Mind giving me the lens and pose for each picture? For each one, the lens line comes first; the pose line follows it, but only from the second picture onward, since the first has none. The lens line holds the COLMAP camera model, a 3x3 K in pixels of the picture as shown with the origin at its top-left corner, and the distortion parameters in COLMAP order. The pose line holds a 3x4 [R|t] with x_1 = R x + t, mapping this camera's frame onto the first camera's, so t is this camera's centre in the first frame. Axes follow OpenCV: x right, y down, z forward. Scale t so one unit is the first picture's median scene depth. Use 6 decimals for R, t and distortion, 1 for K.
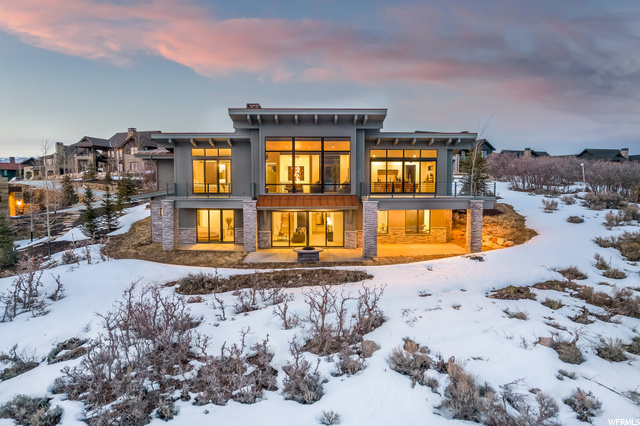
lens RADIAL K [[421.8, 0, 320.5], [0, 421.8, 201.4], [0, 0, 1]] dist [-0.000473, 0.001480]
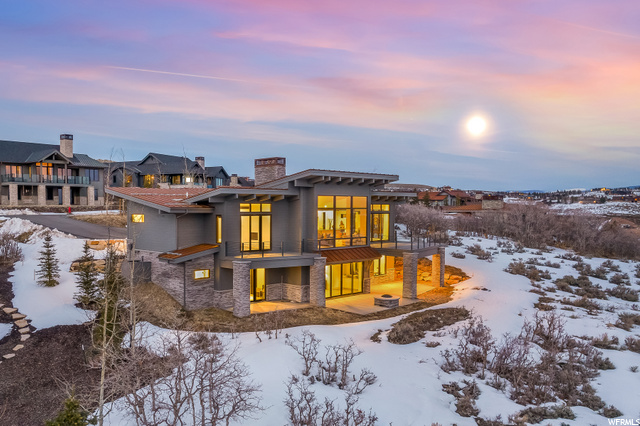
lens RADIAL K [[547.6, 0, 295.5], [0, 547.6, 212.0], [0, 0, 1]] dist [0.001073, 0.001068]
pose [[0.721426, -0.004552, 0.692476, -1.068484], [0.018037, 0.999763, -0.012219, -0.092538], [-0.692256, 0.021306, 0.721337, 0.060239]]
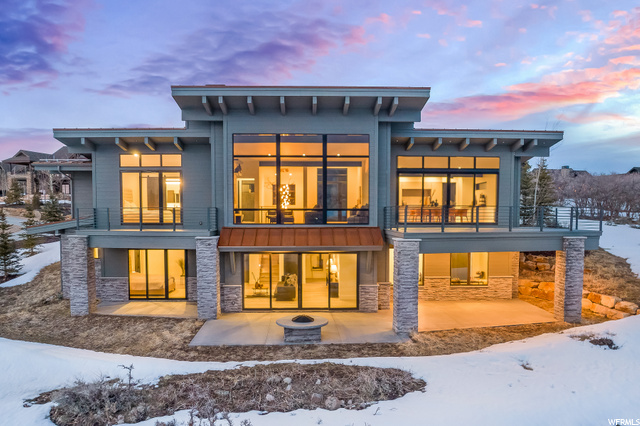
lens RADIAL K [[484.4, 0, 320.0], [0, 484.4, 213.0], [0, 0, 1]] dist [-0.006679, -0.002515]
pose [[0.999873, 0.000030, 0.015936, -0.012915], [0.000498, 0.999451, -0.033129, -0.012095], [-0.015928, 0.033132, 0.999324, 0.270688]]
